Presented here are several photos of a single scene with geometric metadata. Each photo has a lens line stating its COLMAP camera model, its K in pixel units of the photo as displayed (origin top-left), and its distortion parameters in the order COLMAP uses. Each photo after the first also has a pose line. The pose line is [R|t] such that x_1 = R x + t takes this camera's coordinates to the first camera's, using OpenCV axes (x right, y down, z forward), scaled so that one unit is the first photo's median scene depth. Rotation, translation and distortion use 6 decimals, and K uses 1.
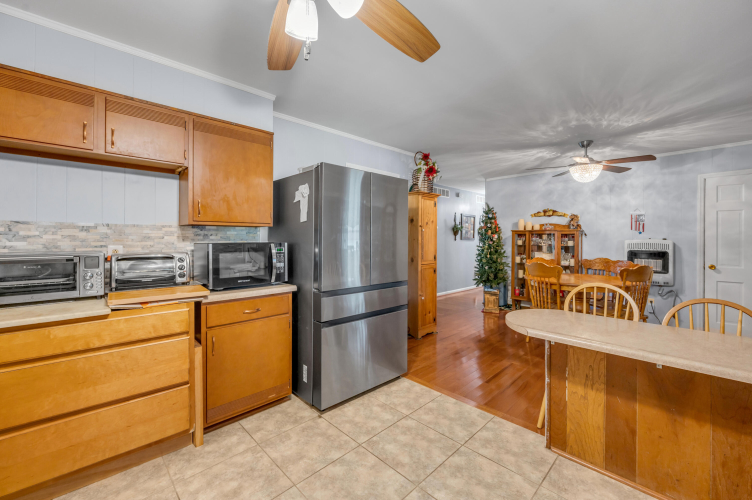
lens RADIAL K [[309.5, 0, 380.0], [0, 309.5, 237.6], [0, 0, 1]] dist [-0.005775, 0.000134]
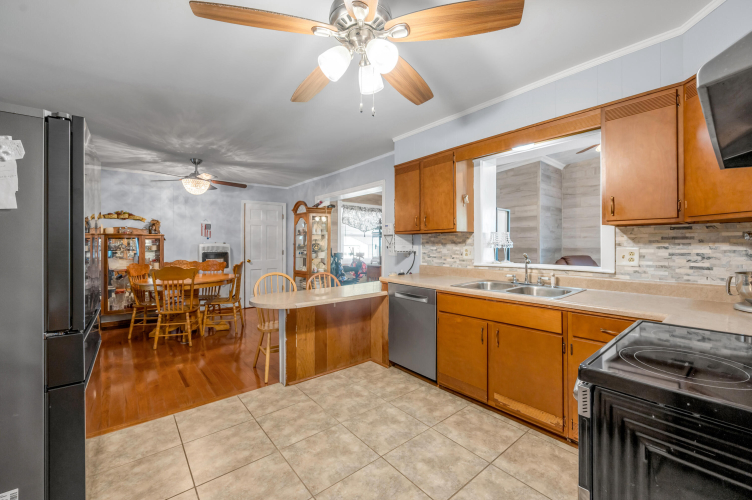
lens RADIAL K [[309.5, 0, 379.6], [0, 309.5, 243.3], [0, 0, 1]] dist [-0.005775, 0.000134]
pose [[0.086841, -0.003733, 0.996215, -0.465186], [0.001453, 0.999992, 0.003620, 0.001835], [-0.996221, 0.001133, 0.086846, 0.230682]]
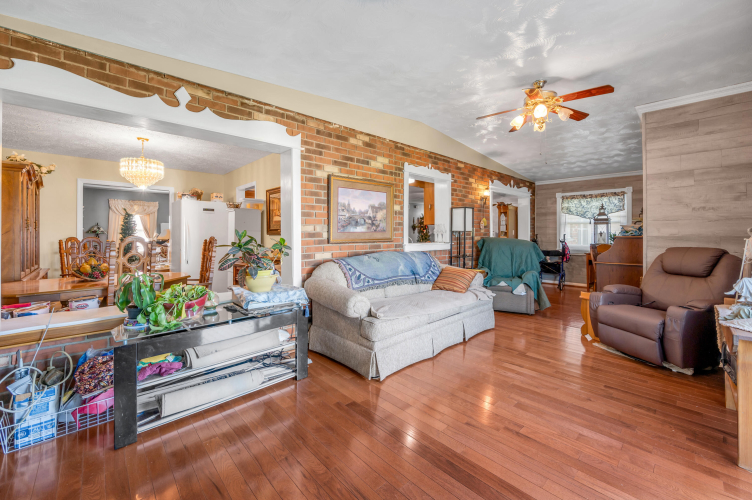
lens RADIAL K [[309.5, 0, 380.0], [0, 309.5, 231.5], [0, 0, 1]] dist [-0.005775, 0.000134]
pose [[0.999429, -0.009892, -0.032310, 0.213897], [0.009742, 0.999941, -0.004788, 0.012086], [0.032356, 0.004470, 0.999466, -1.507841]]
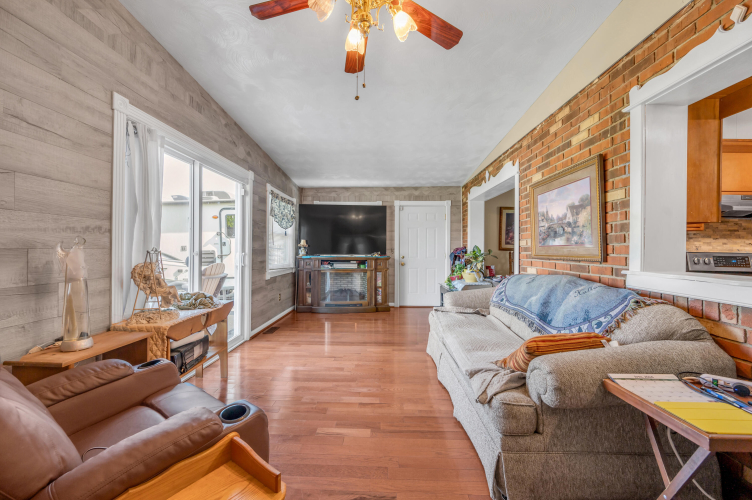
lens RADIAL K [[309.5, 0, 377.9], [0, 309.5, 249.6], [0, 0, 1]] dist [-0.005775, 0.000134]
pose [[-0.732774, -0.008487, -0.680419, 0.989641], [-0.006940, 0.999963, -0.004999, 0.025569], [0.680436, 0.001059, -0.732806, -0.172310]]
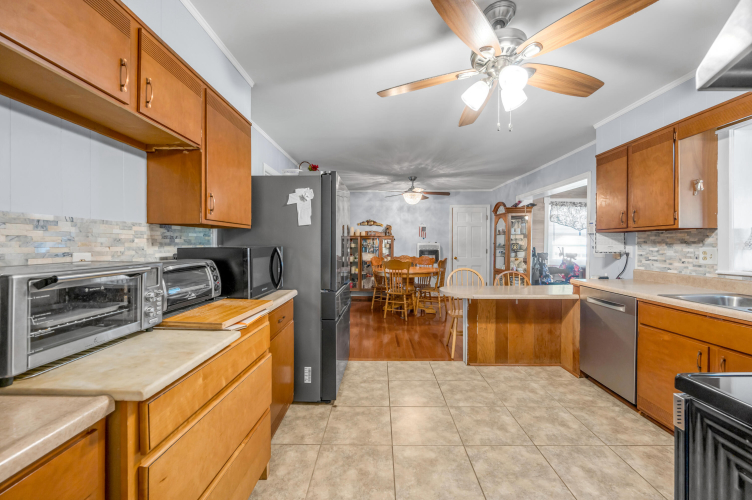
lens RADIAL K [[302.1, 0, 375.1], [0, 302.1, 245.3], [0, 0, 1]] dist [-0.009126, 0.000250]
pose [[0.713332, -0.008008, 0.700780, -0.521220], [0.000149, 0.999936, 0.011275, 0.002151], [-0.700826, -0.007938, 0.713288, 0.095504]]
